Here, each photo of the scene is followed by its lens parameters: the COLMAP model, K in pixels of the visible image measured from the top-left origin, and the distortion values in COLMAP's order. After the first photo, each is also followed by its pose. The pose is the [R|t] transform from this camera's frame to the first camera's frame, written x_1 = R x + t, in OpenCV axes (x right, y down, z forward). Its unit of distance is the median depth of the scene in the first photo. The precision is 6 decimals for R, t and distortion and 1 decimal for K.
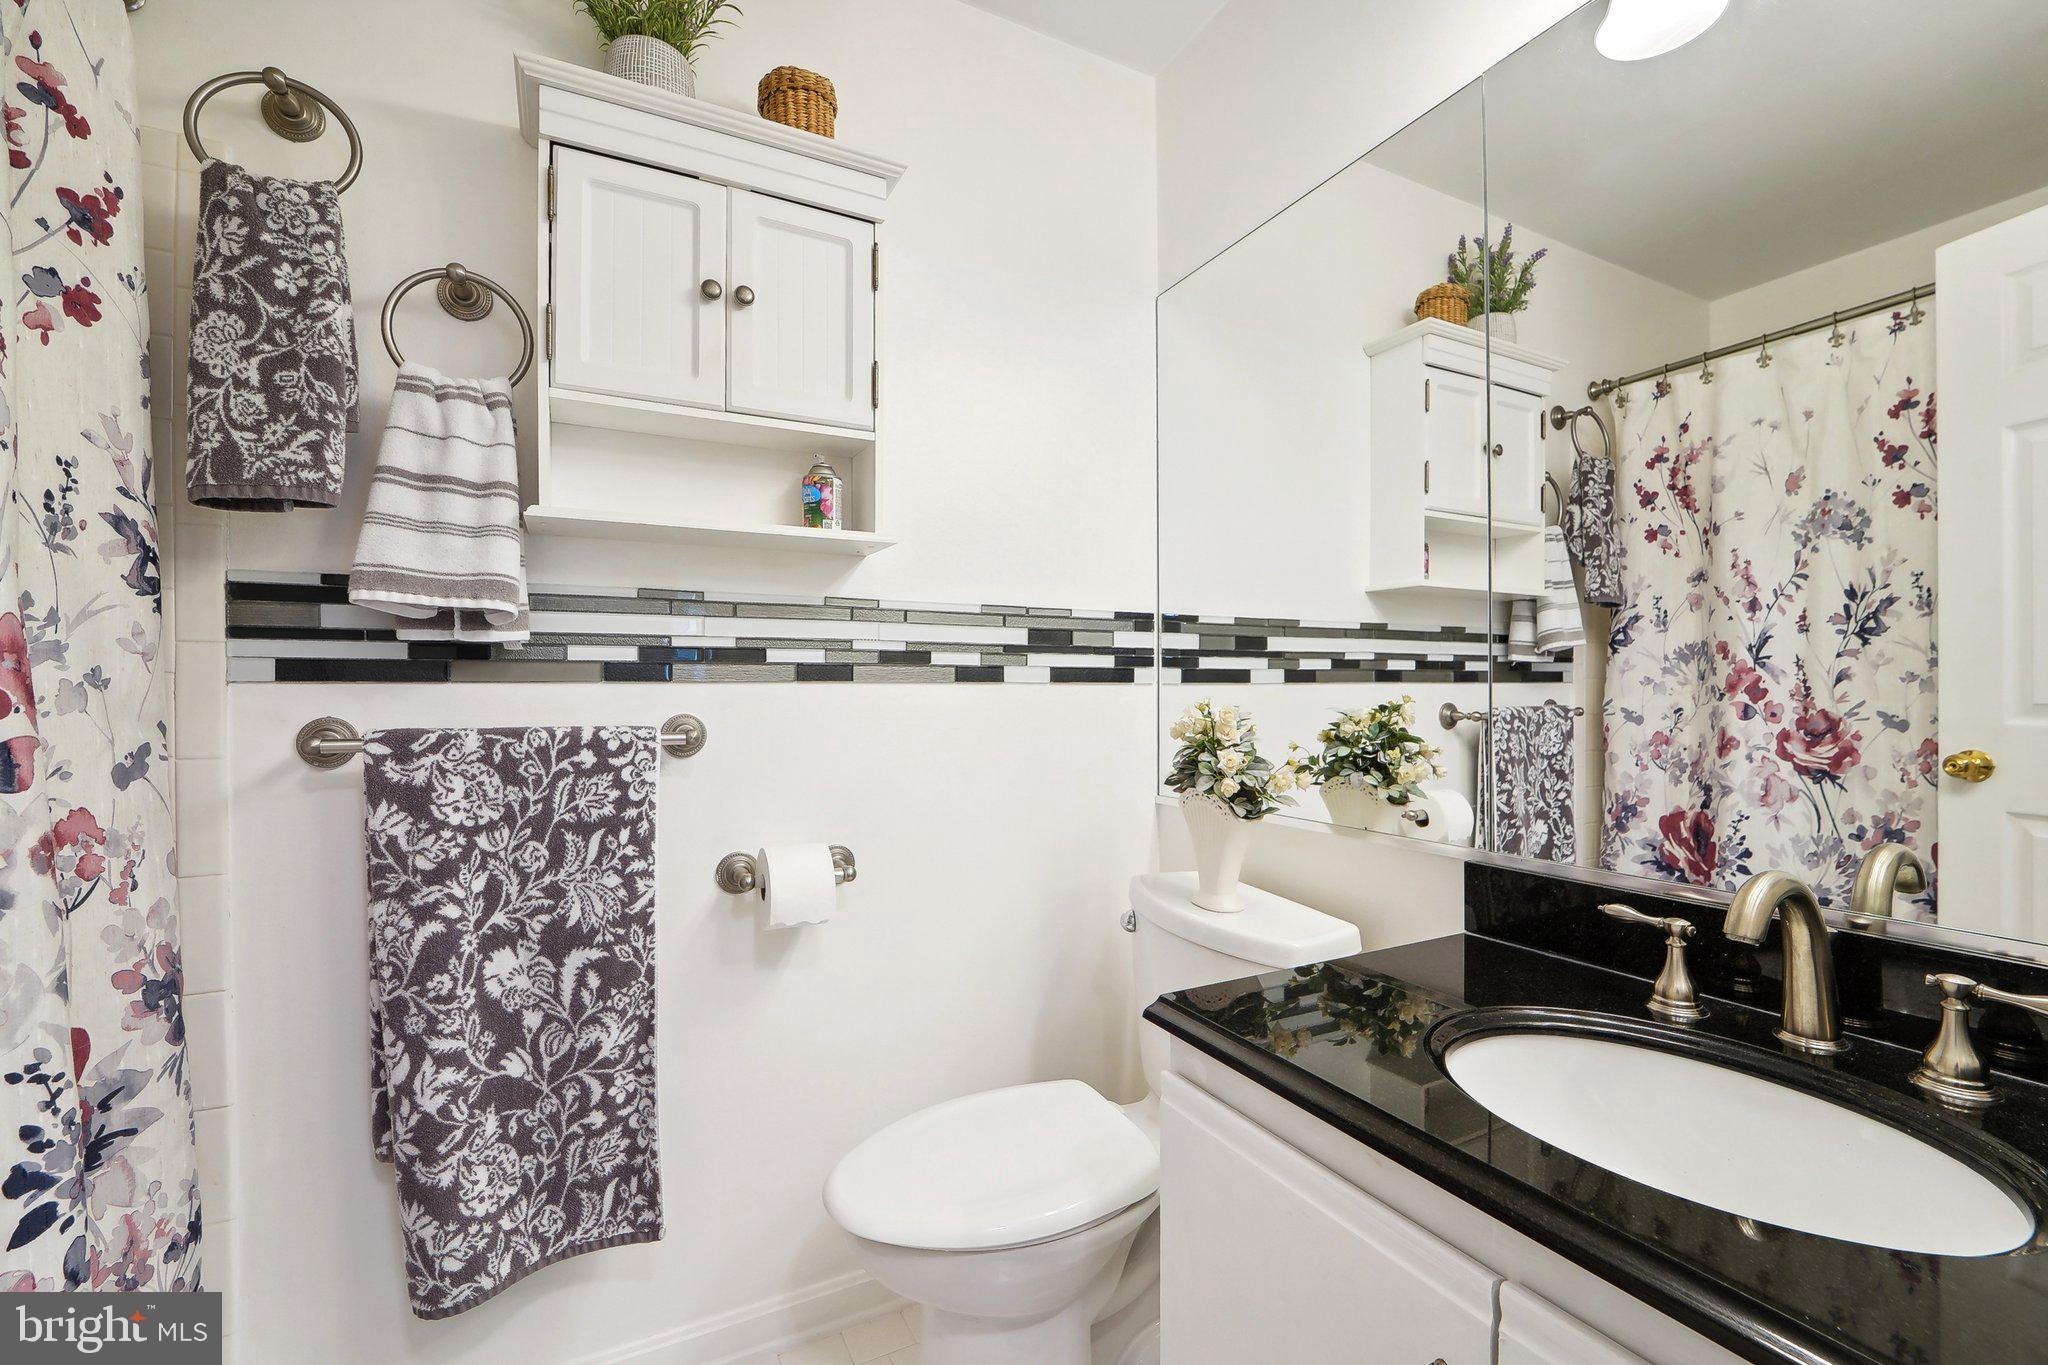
lens RADIAL K [[844.7, 0, 1020.9], [0, 844.7, 680.9], [0, 0, 1]] dist [-0.017546, -0.001230]
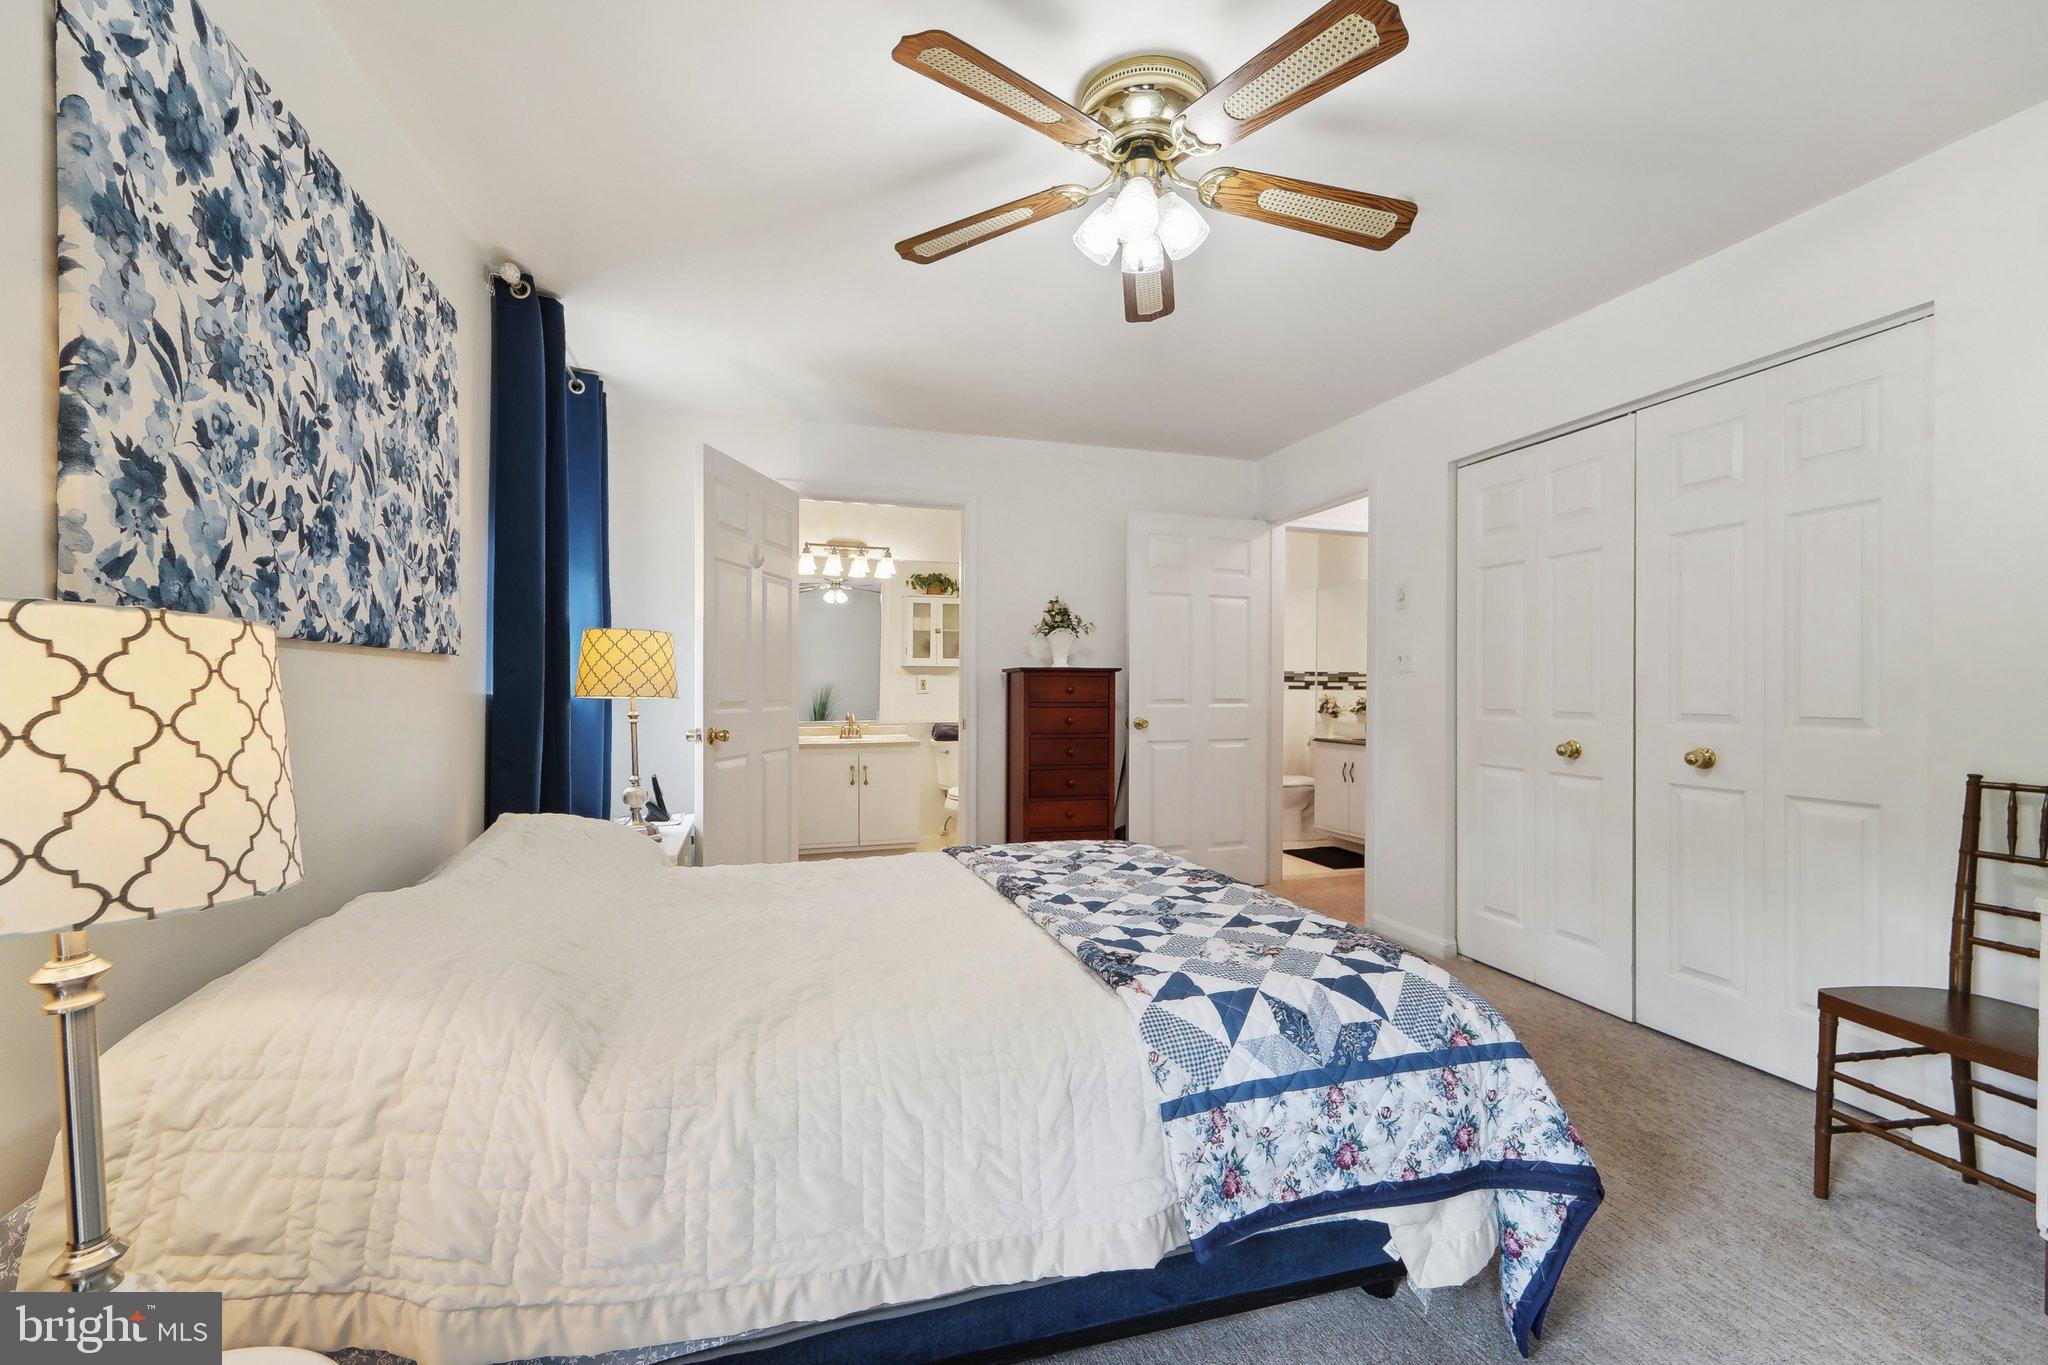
lens RADIAL K [[844.7, 0, 1022.7], [0, 844.7, 691.1], [0, 0, 1]] dist [-0.017546, -0.001230]
pose [[0.980920, 0.005831, -0.194324, -0.420371], [-0.005093, 0.999978, 0.004298, 0.000778], [0.194345, -0.003226, 0.980928, -3.147918]]
